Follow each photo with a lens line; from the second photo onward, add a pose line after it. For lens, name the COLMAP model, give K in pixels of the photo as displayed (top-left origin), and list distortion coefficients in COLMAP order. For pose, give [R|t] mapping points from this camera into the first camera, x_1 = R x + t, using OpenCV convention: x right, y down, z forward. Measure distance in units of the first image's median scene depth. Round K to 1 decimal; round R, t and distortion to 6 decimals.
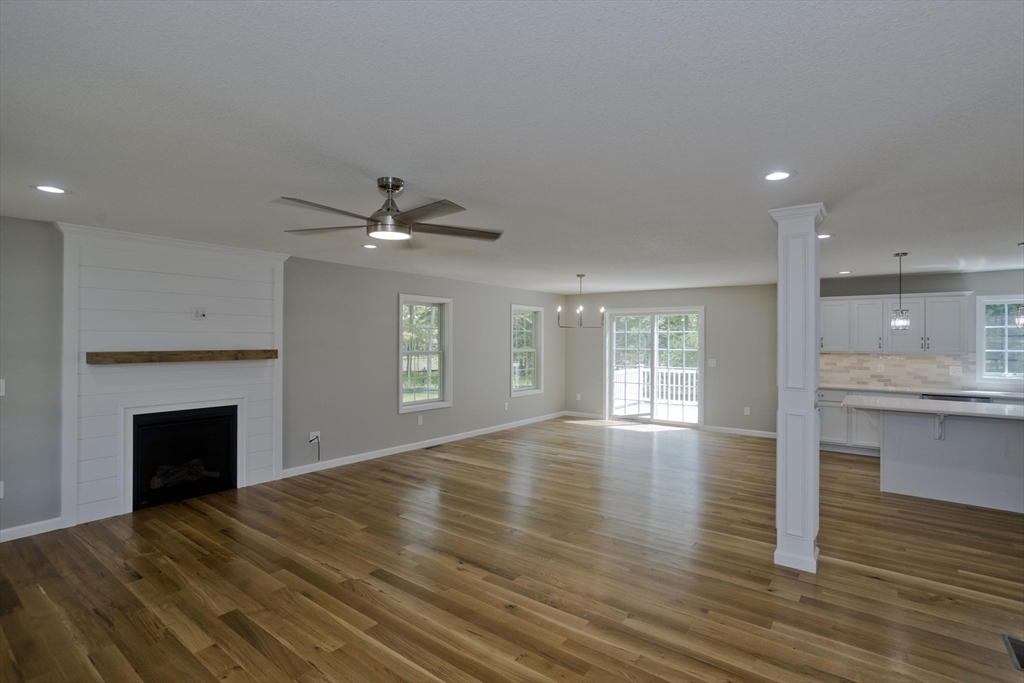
lens RADIAL K [[495.6, 0, 506.0], [0, 495.6, 338.6], [0, 0, 1]] dist [-0.005697, 0.000471]
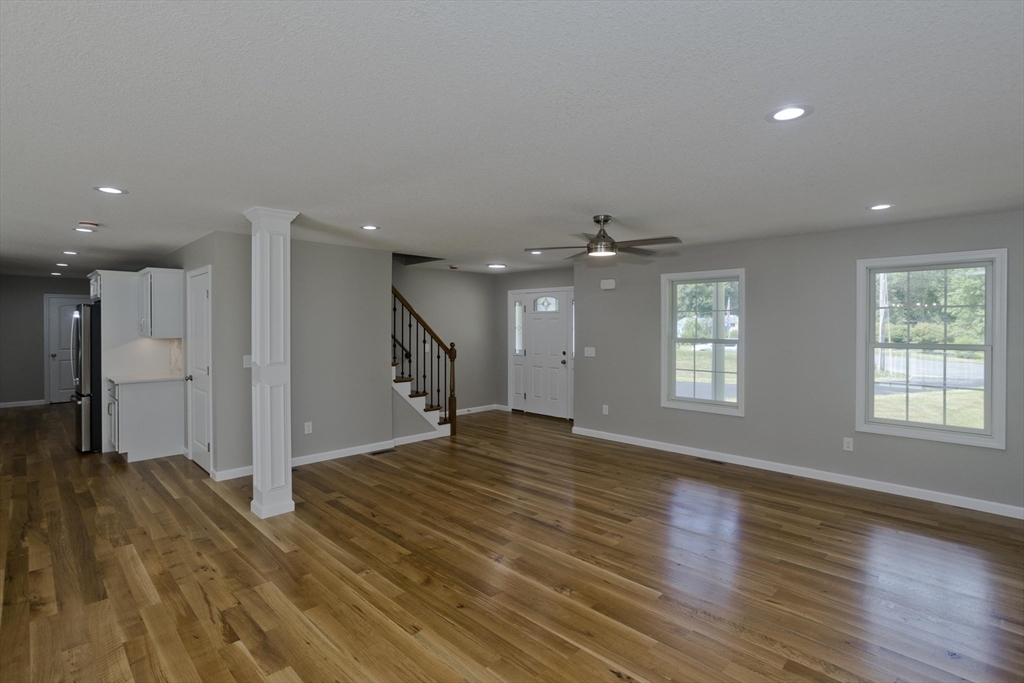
lens RADIAL K [[498.1, 0, 509.6], [0, 498.1, 325.6], [0, 0, 1]] dist [-0.042532, 0.025245]
pose [[-0.992056, -0.005145, 0.125688, -0.065028], [-0.004983, 0.999986, 0.001600, 0.001411], [-0.125694, 0.000961, -0.992069, 1.108786]]
